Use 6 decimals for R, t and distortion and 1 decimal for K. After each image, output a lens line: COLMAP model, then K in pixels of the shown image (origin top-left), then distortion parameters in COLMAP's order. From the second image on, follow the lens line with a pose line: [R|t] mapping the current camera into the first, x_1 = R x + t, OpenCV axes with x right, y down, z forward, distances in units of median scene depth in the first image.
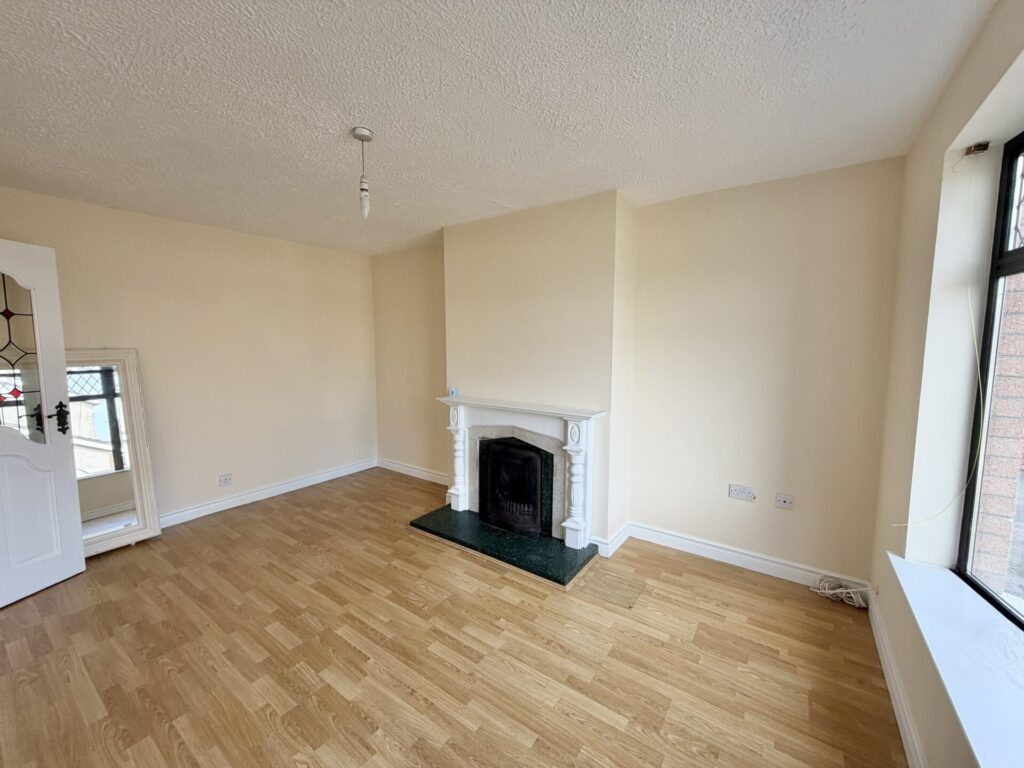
lens RADIAL K [[406.8, 0, 508.6], [0, 406.8, 383.7], [0, 0, 1]] dist [-0.000400, -0.000144]
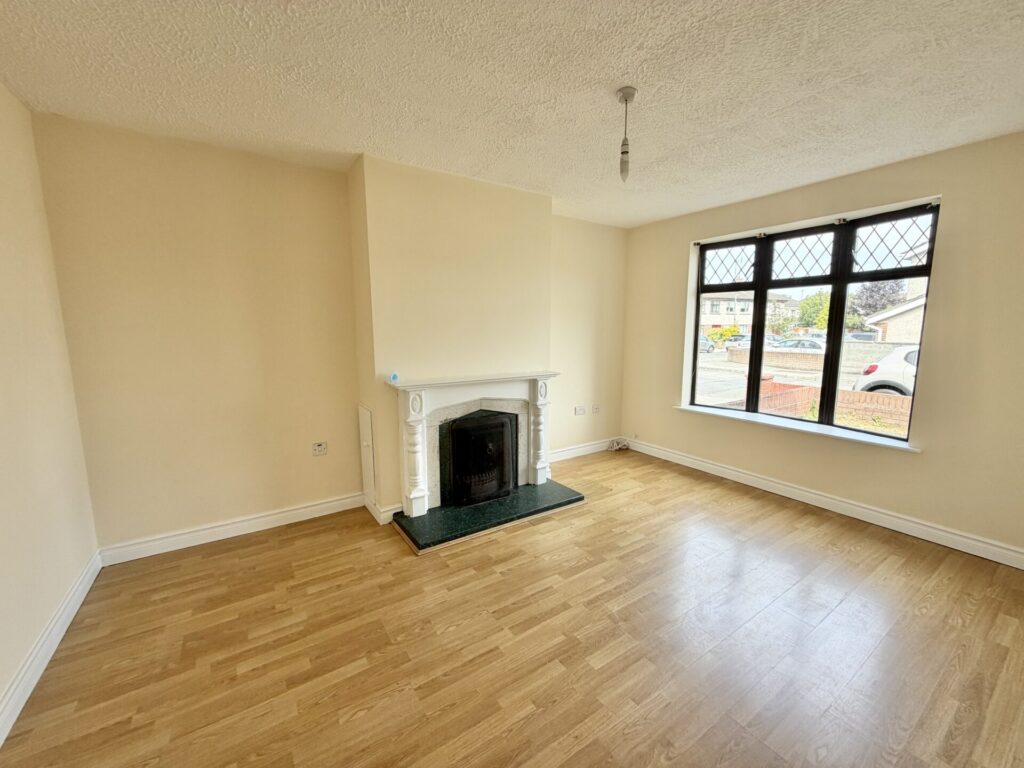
lens RADIAL K [[406.8, 0, 509.6], [0, 406.8, 379.3], [0, 0, 1]] dist [-0.000786, -0.000021]
pose [[0.363668, -0.120495, 0.923703, -0.975787], [0.093025, 0.991340, 0.092693, -0.032201], [-0.926872, 0.052218, 0.371728, 0.617071]]
